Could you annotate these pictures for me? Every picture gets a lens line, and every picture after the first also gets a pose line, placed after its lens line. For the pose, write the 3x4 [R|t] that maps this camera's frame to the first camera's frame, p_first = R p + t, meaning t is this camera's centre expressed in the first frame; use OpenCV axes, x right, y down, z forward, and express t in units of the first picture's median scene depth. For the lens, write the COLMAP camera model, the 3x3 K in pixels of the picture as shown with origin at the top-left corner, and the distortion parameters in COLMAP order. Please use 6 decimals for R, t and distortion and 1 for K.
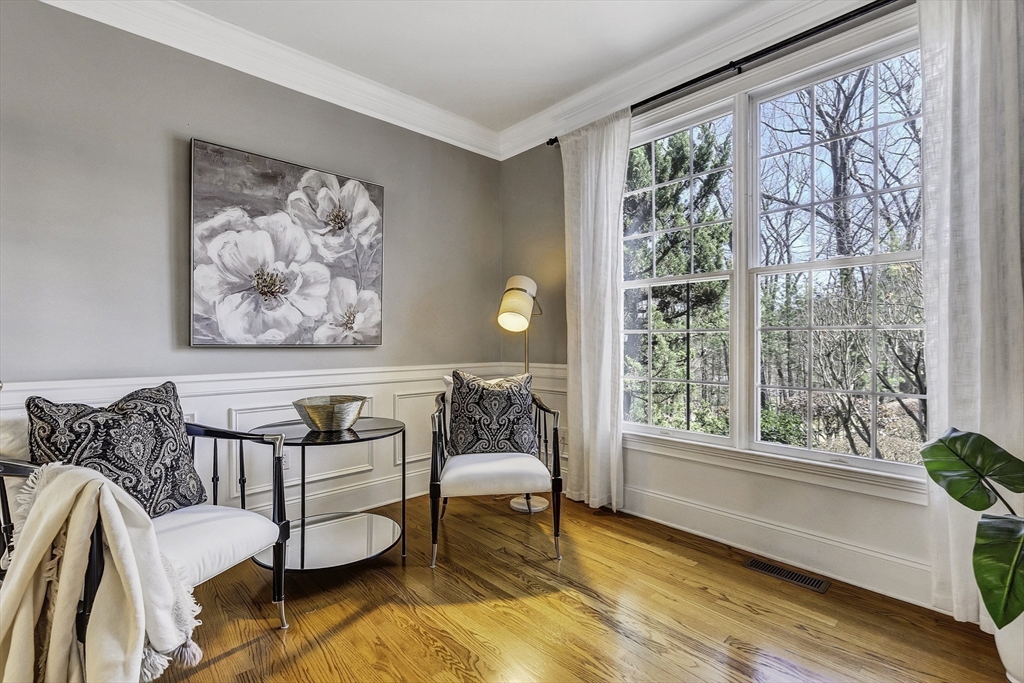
lens RADIAL K [[460.2, 0, 512.8], [0, 460.2, 344.0], [0, 0, 1]] dist [-0.024808, -0.000348]
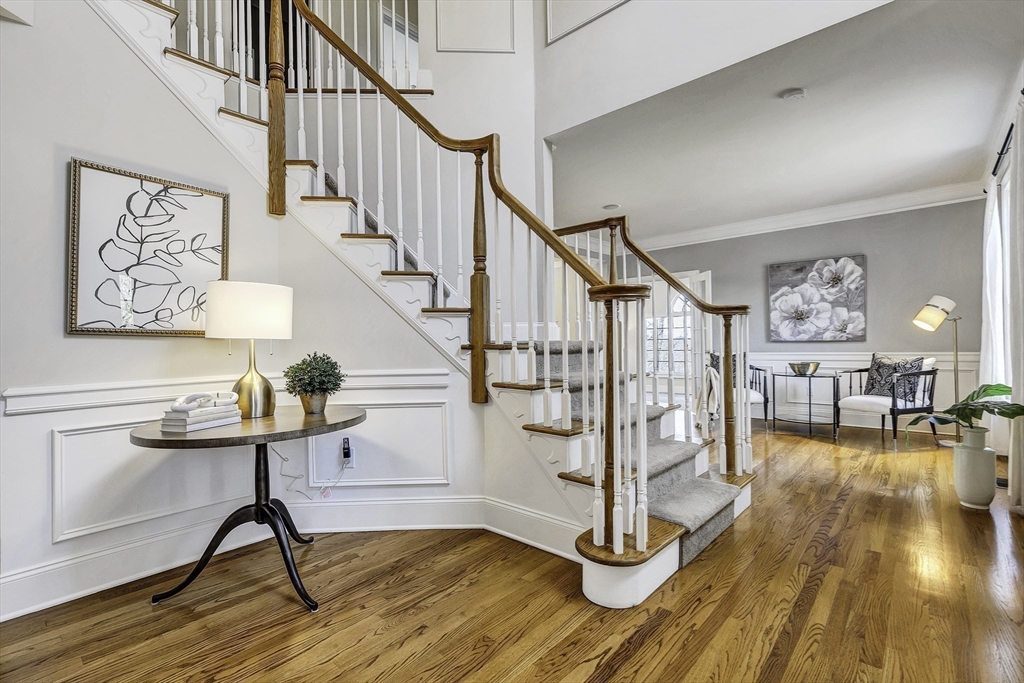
lens RADIAL K [[460.2, 0, 512.4], [0, 460.2, 342.4], [0, 0, 1]] dist [-0.024808, -0.000348]
pose [[0.089977, -0.003739, -0.995937, 1.605616], [0.011726, 0.999928, -0.002694, -0.000487], [0.995875, -0.011436, 0.090014, -0.668261]]
